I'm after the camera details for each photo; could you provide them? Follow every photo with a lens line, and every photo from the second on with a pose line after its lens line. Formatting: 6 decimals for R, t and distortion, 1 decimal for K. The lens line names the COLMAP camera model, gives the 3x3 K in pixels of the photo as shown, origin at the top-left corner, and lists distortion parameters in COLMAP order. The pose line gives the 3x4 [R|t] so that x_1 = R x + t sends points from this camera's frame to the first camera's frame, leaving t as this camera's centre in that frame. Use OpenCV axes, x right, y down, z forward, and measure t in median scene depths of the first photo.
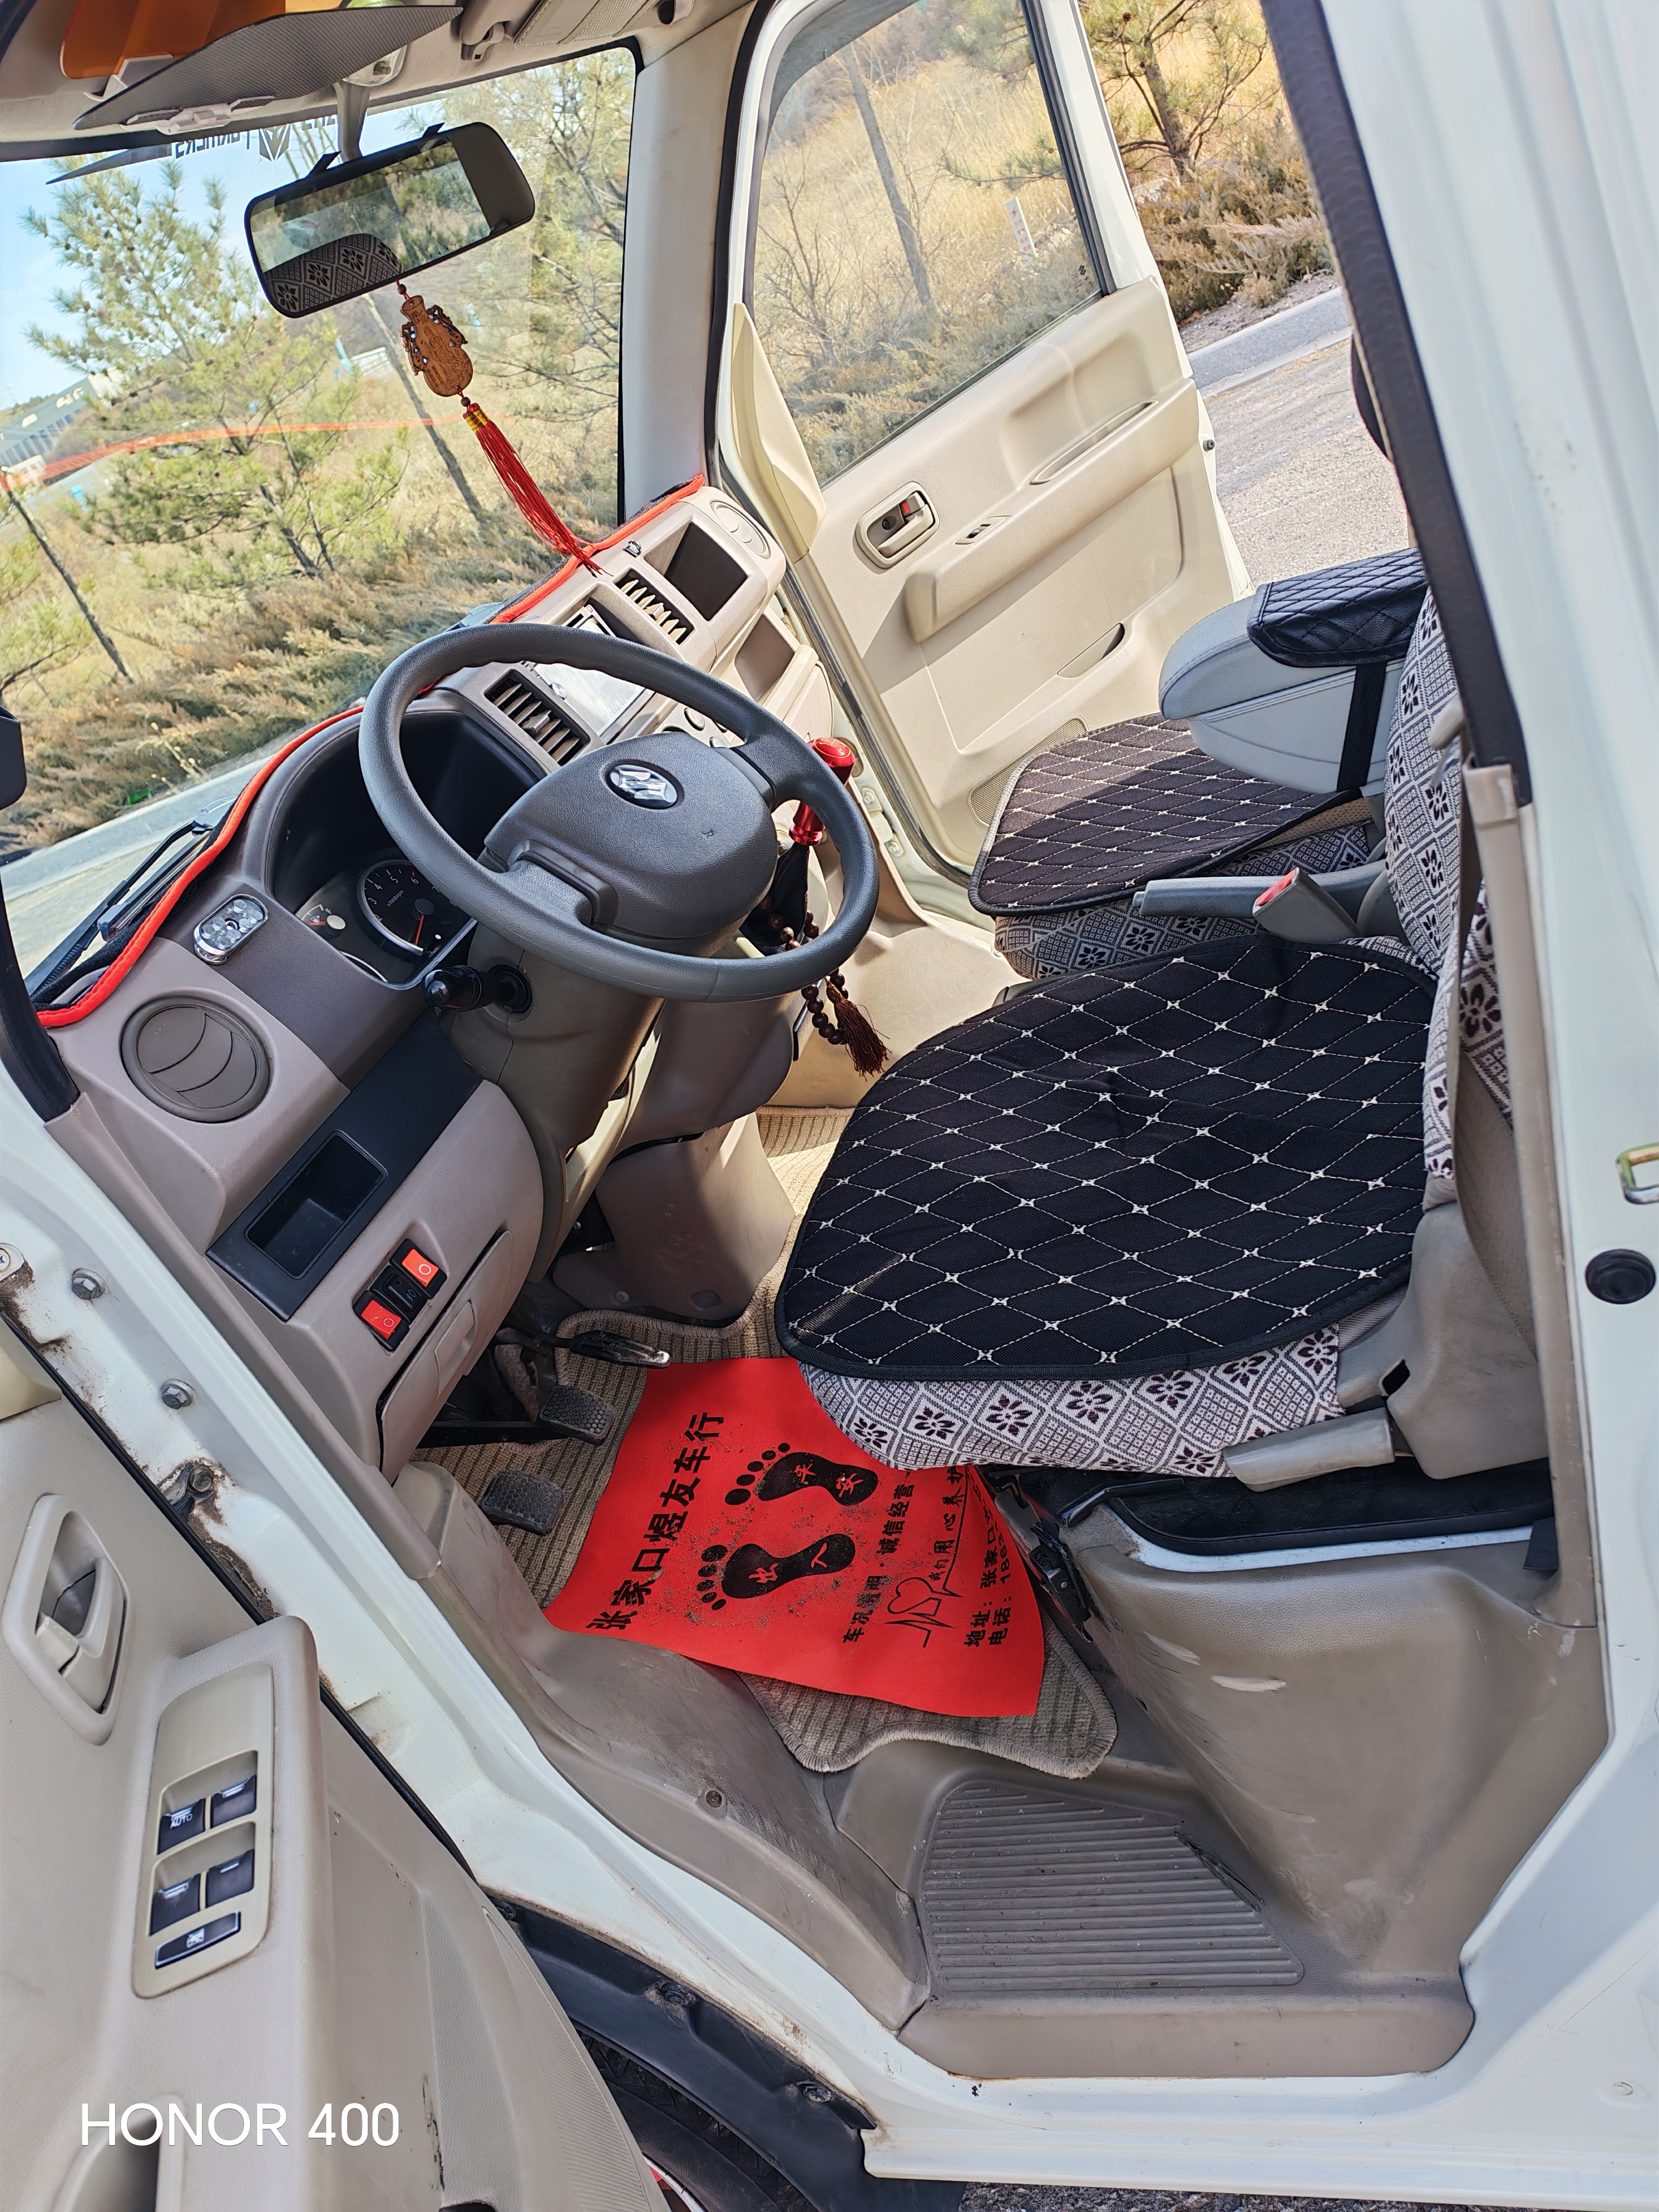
lens RADIAL K [[1720.4, 0, 829.5], [0, 1720.4, 1106.0], [0, 0, 1]] dist [0.120814, -0.148887]
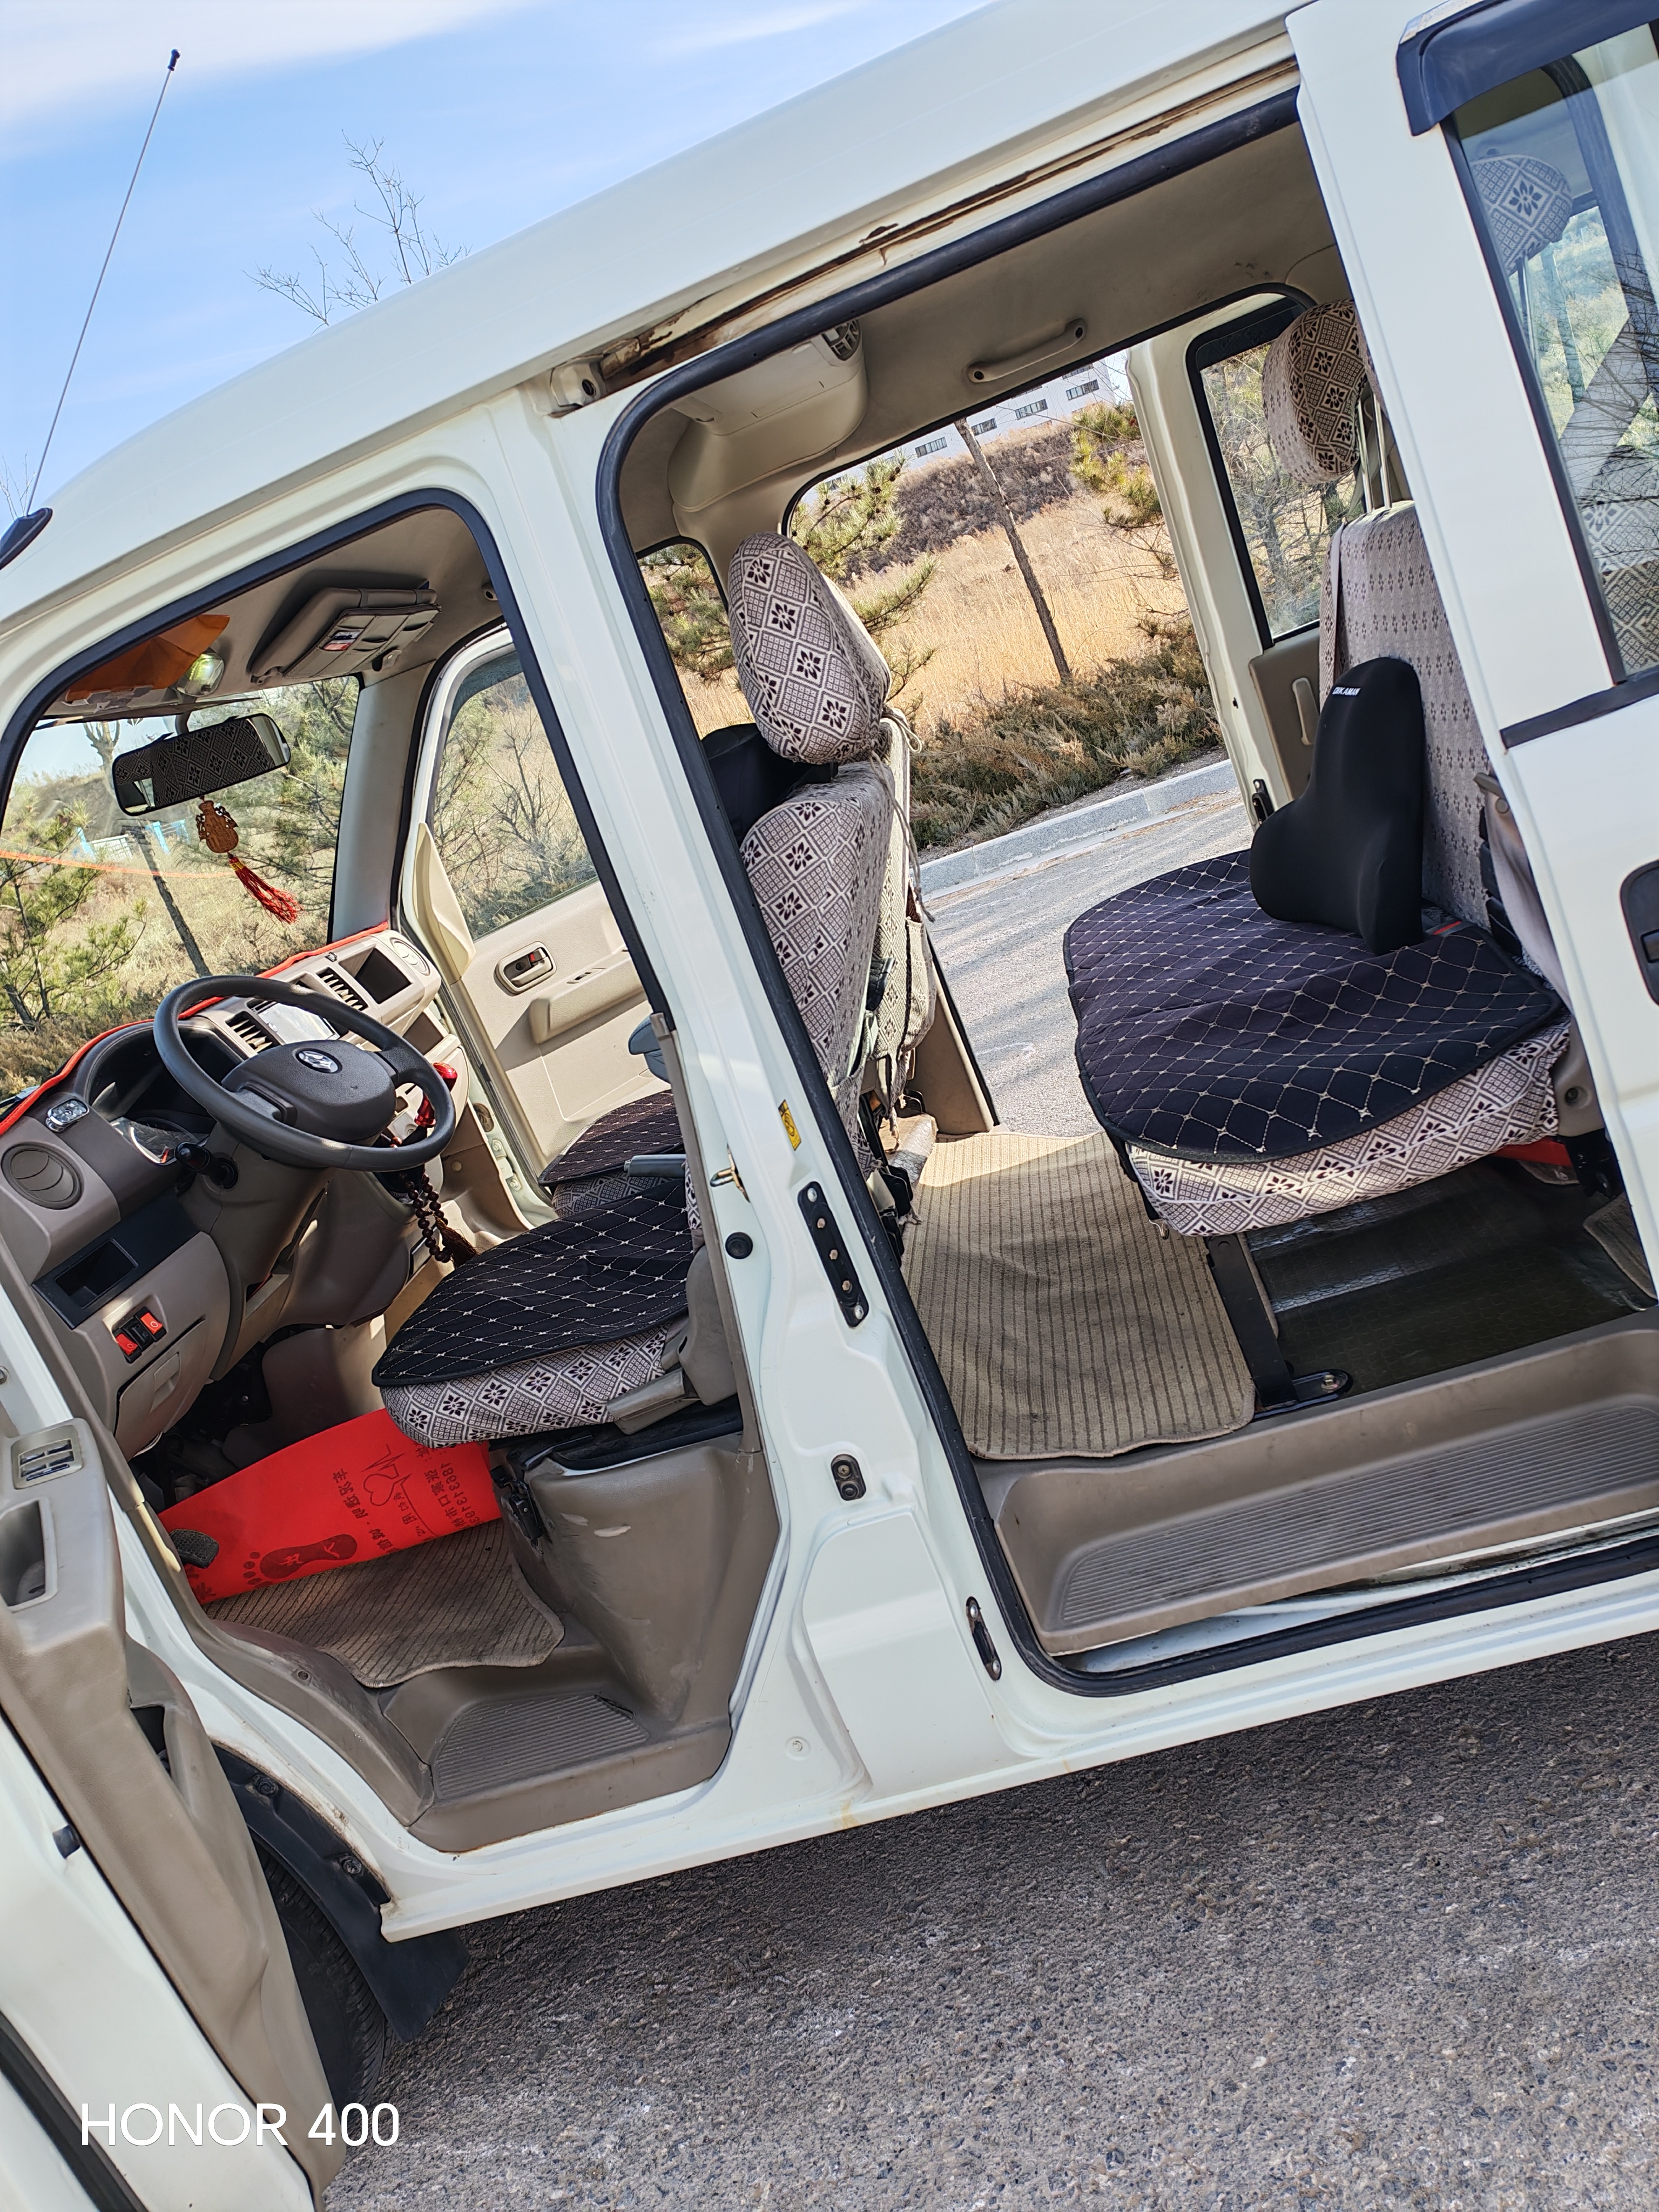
lens RADIAL K [[1720.4, 0, 829.5], [0, 1720.4, 1106.0], [0, 0, 1]] dist [0.120814, -0.148887]
pose [[0.985820, 0.055763, 0.158272, 0.122968], [-0.010049, 0.961097, -0.276027, 0.327004], [-0.167507, 0.270523, 0.948029, -0.721692]]
